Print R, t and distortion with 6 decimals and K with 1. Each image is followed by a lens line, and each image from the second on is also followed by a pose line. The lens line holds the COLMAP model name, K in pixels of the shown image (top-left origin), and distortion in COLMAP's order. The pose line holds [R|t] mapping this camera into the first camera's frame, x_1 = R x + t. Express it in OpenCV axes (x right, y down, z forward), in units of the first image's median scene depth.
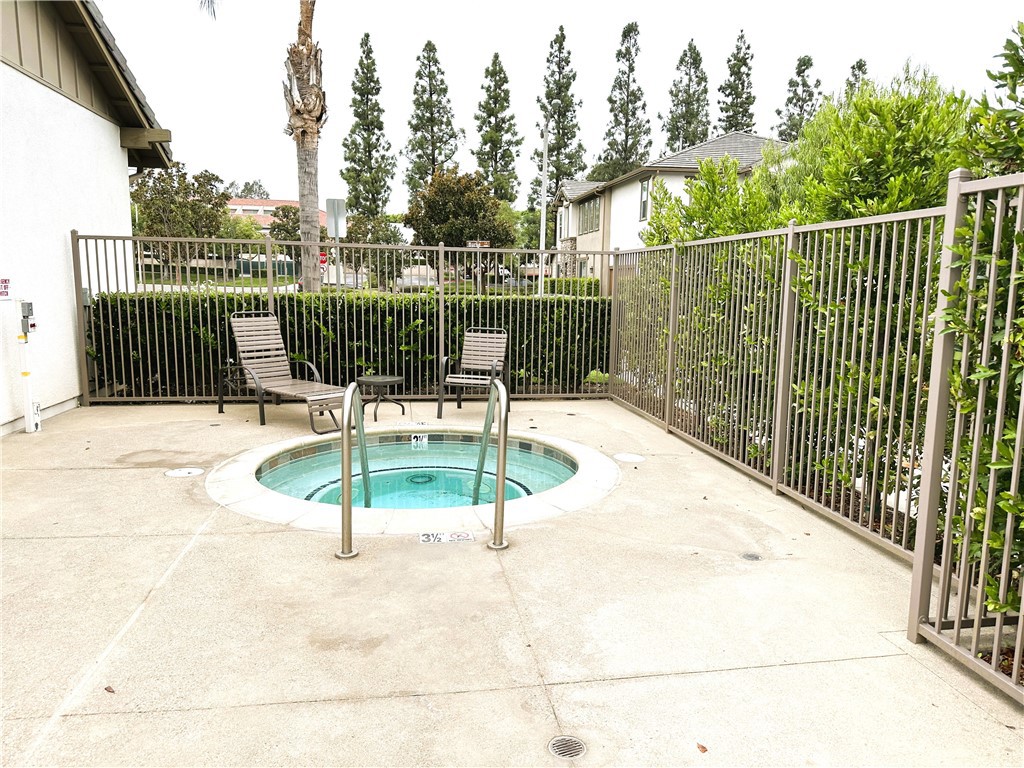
lens RADIAL K [[712.6, 0, 511.5], [0, 712.6, 391.8], [0, 0, 1]] dist [0.117369, -0.194257]
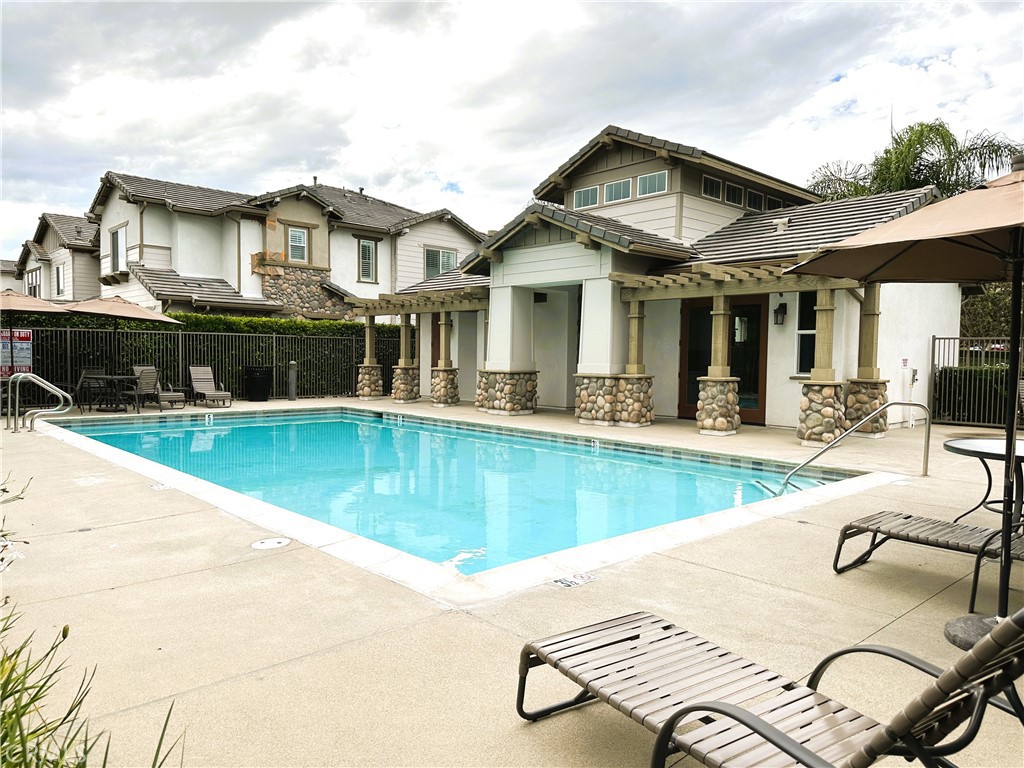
lens RADIAL K [[712.6, 0, 511.5], [0, 712.6, 391.8], [0, 0, 1]] dist [0.117369, -0.194257]
pose [[0.557842, 0.037246, -0.829111, 0.049416], [-0.130579, 0.990489, -0.043360, 0.020681], [0.819611, 0.132452, 0.557400, -0.127238]]
